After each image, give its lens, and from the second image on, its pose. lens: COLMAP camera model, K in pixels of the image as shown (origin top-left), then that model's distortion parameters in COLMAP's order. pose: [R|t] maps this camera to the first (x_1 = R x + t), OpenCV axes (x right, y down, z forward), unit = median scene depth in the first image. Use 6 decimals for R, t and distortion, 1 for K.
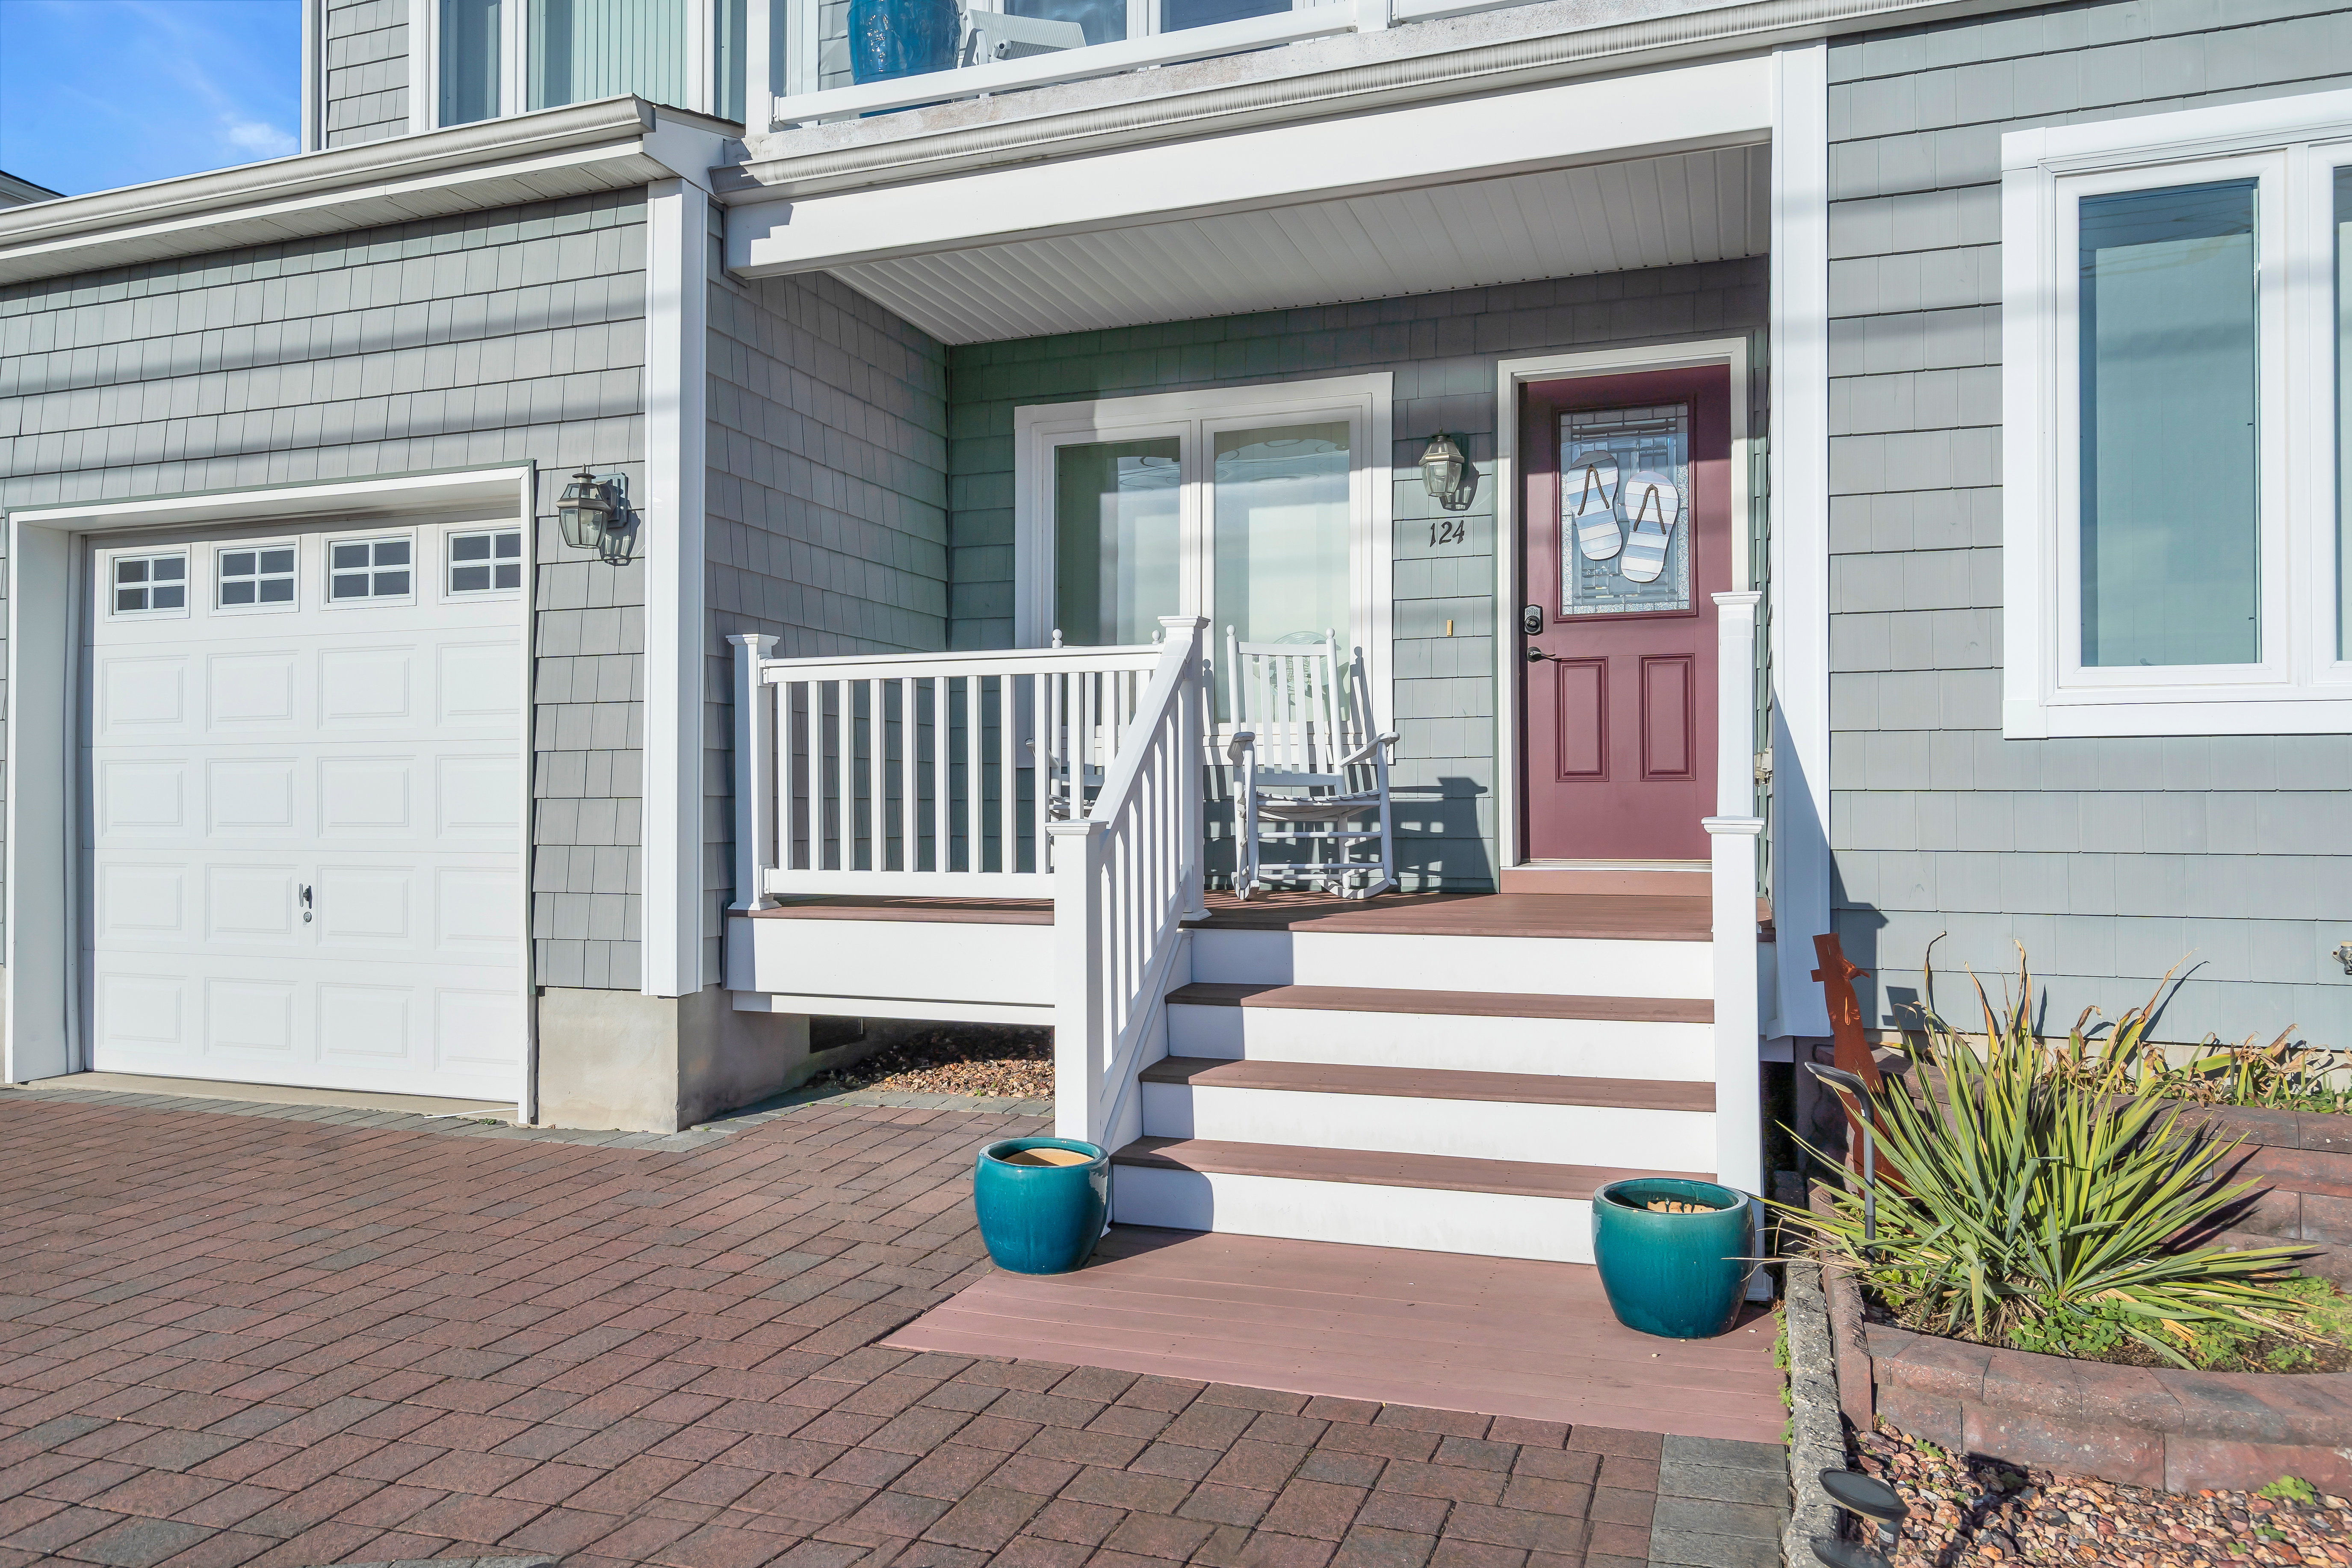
lens RADIAL K [[1606.9, 0, 1176.0], [0, 1606.9, 784.0], [0, 0, 1]] dist [0.009001, 0.001860]
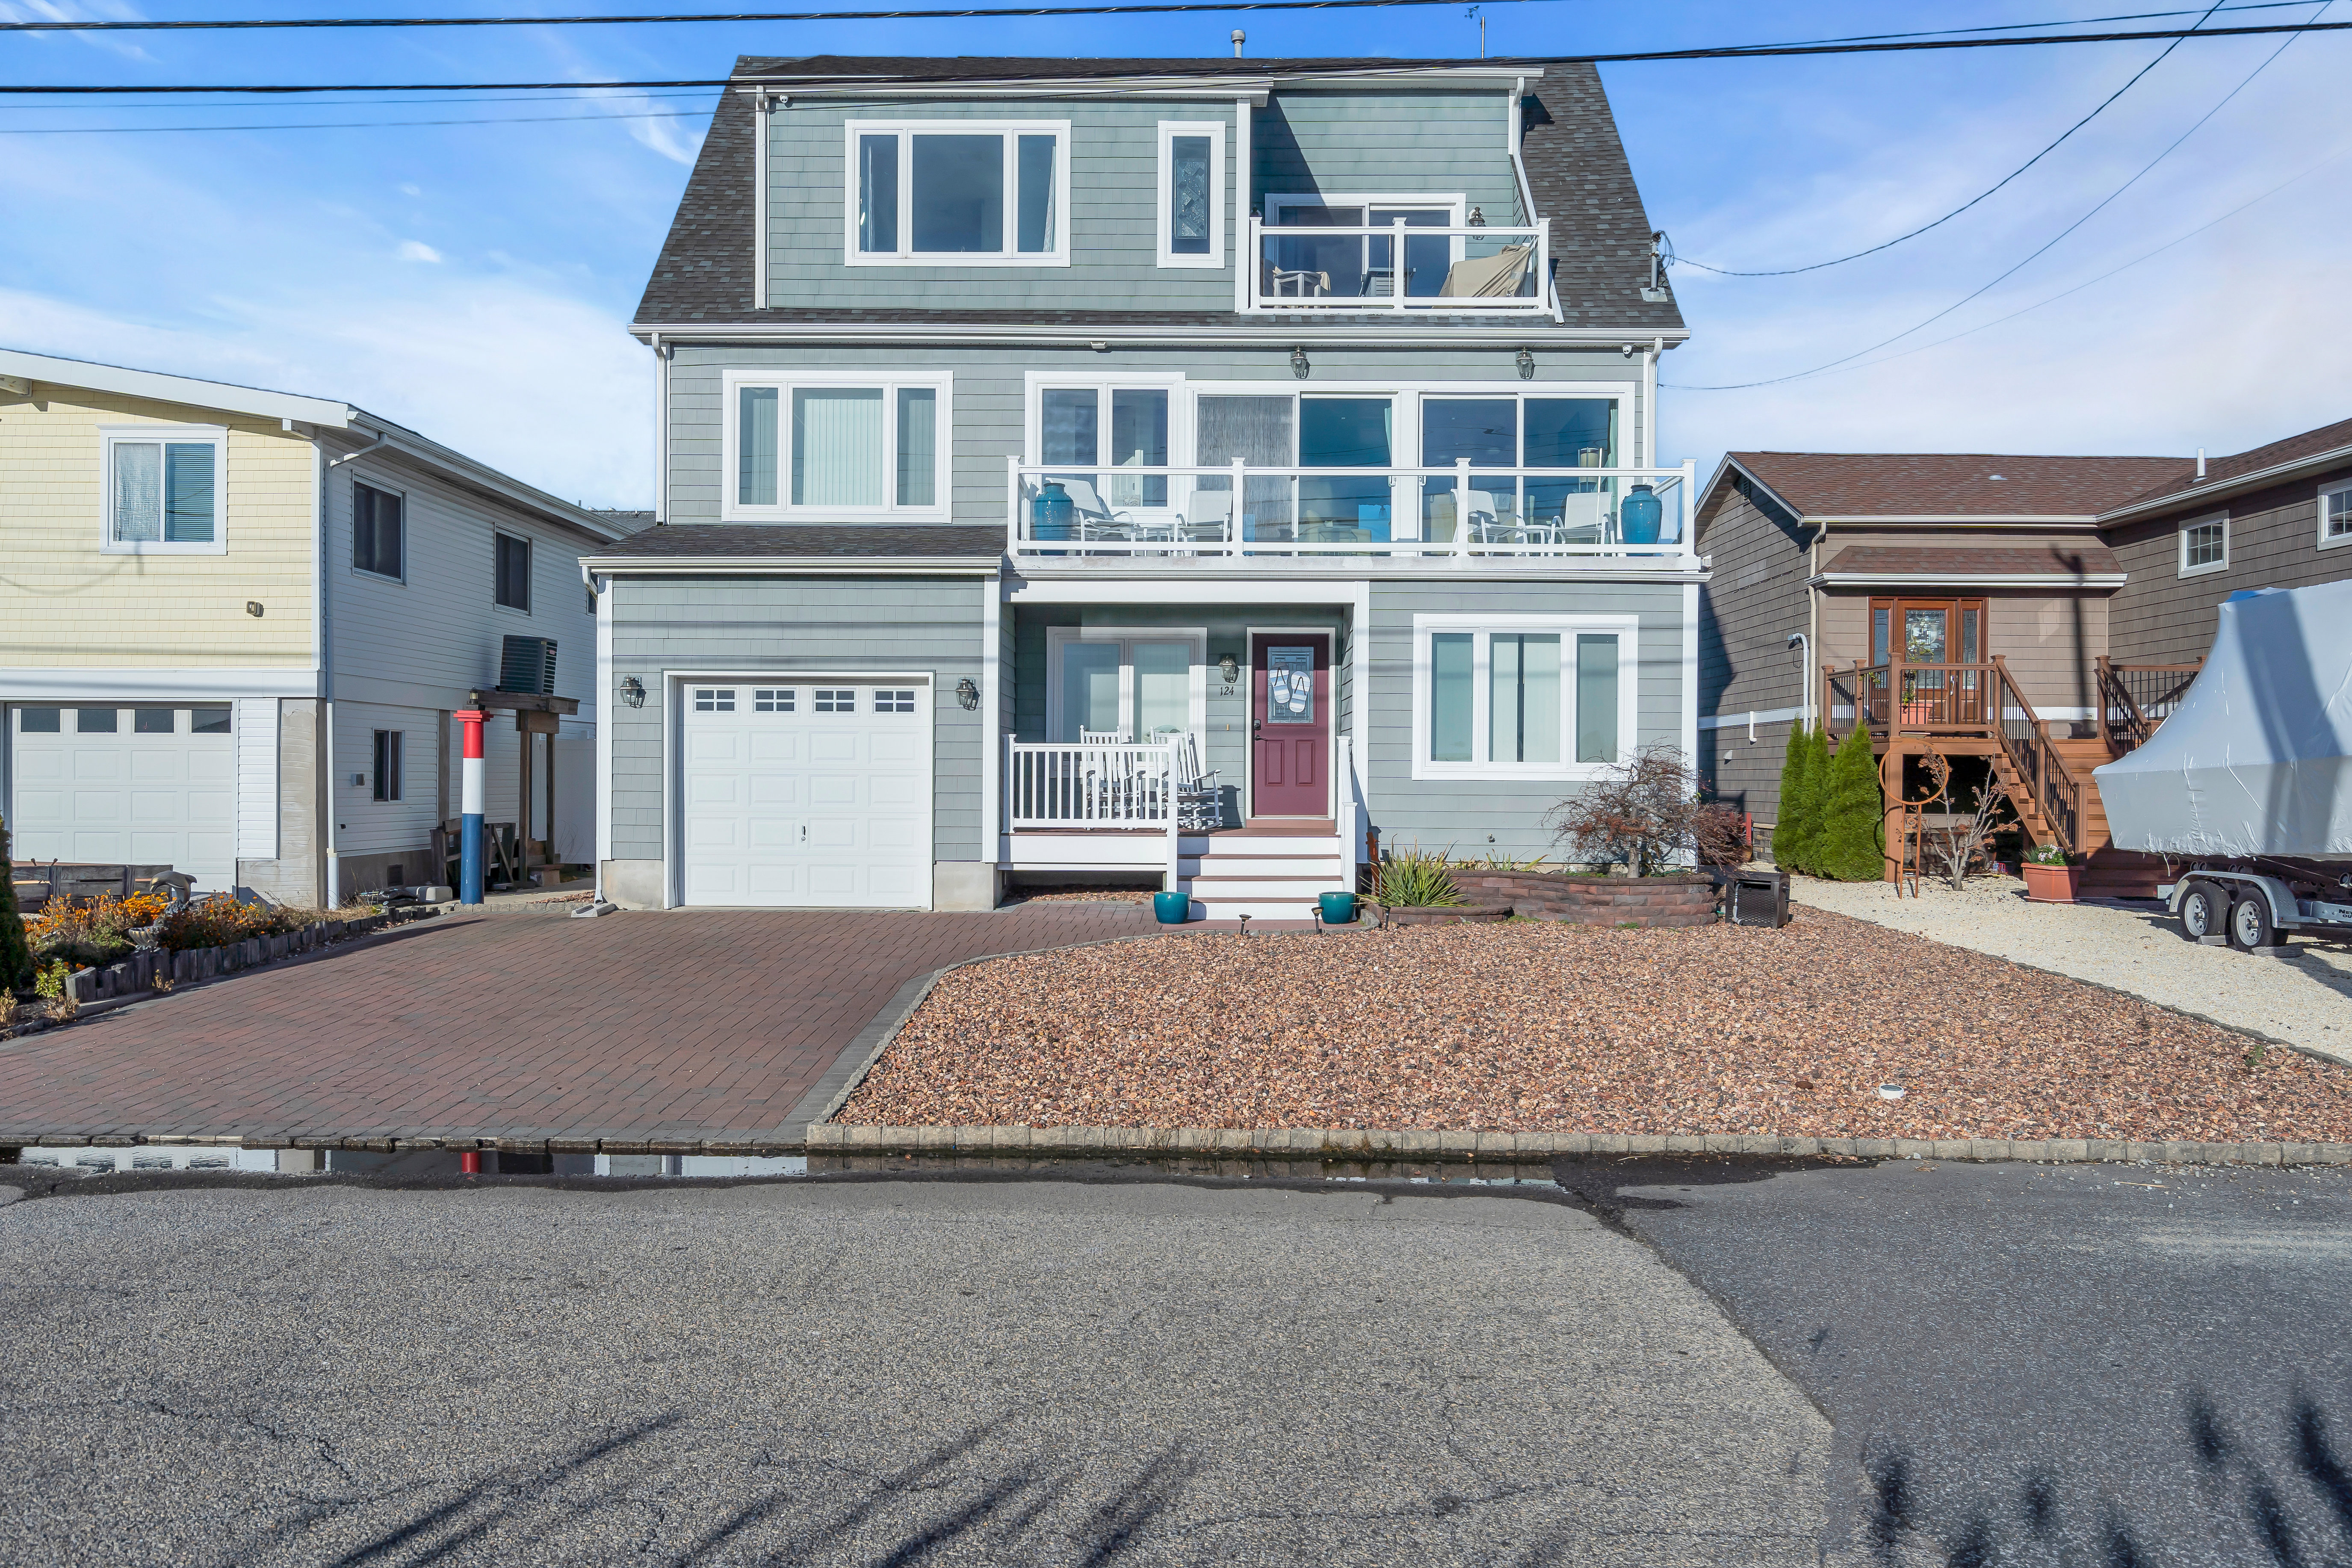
lens RADIAL K [[1992.1, 0, 1173.4], [0, 1992.1, 752.0], [0, 0, 1]] dist [0.007985, -0.008713]
pose [[0.944525, 0.008954, 0.328318, -1.002370], [-0.011697, 0.999911, 0.006382, -0.077357], [-0.328231, -0.009868, 0.944546, -2.089724]]
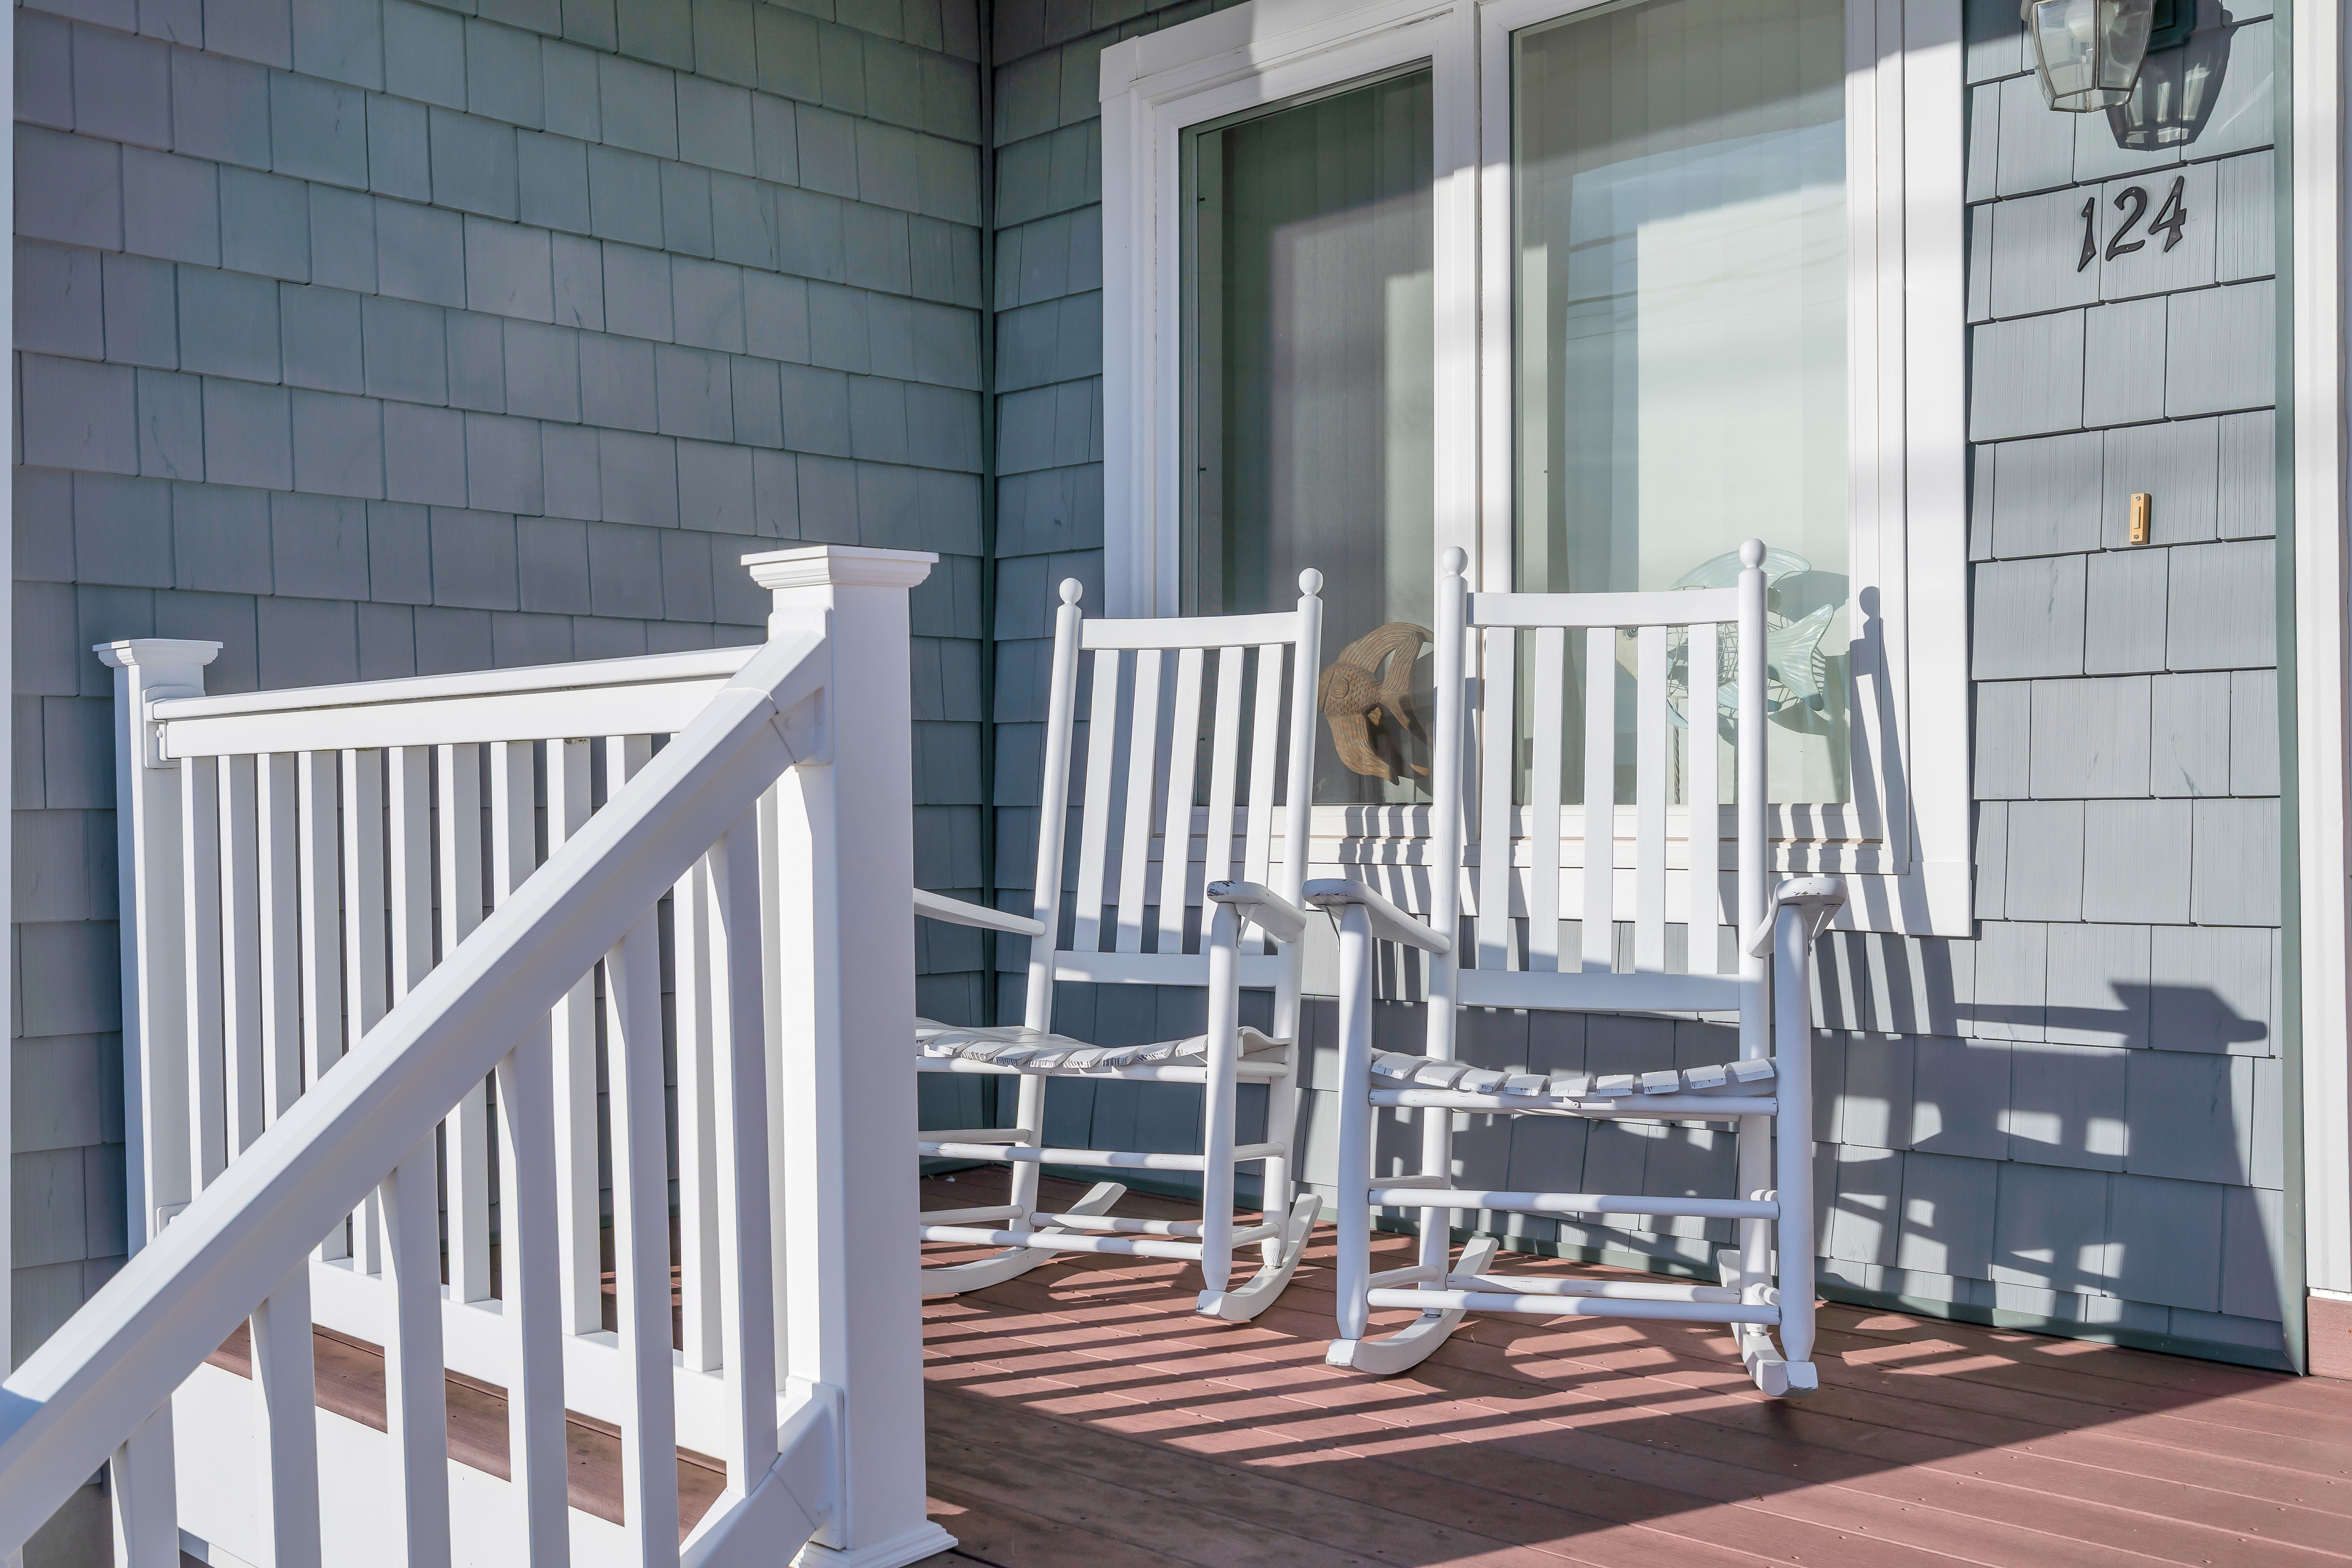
lens RADIAL K [[2360.8, 0, 1176.0], [0, 2360.8, 784.0], [0, 0, 1]] dist [-0.000797, -0.000368]
pose [[0.902334, -0.009198, -0.430940, 0.200364], [0.011254, 0.999934, 0.002221, -0.047714], [0.430892, -0.006854, 0.902378, 0.497035]]
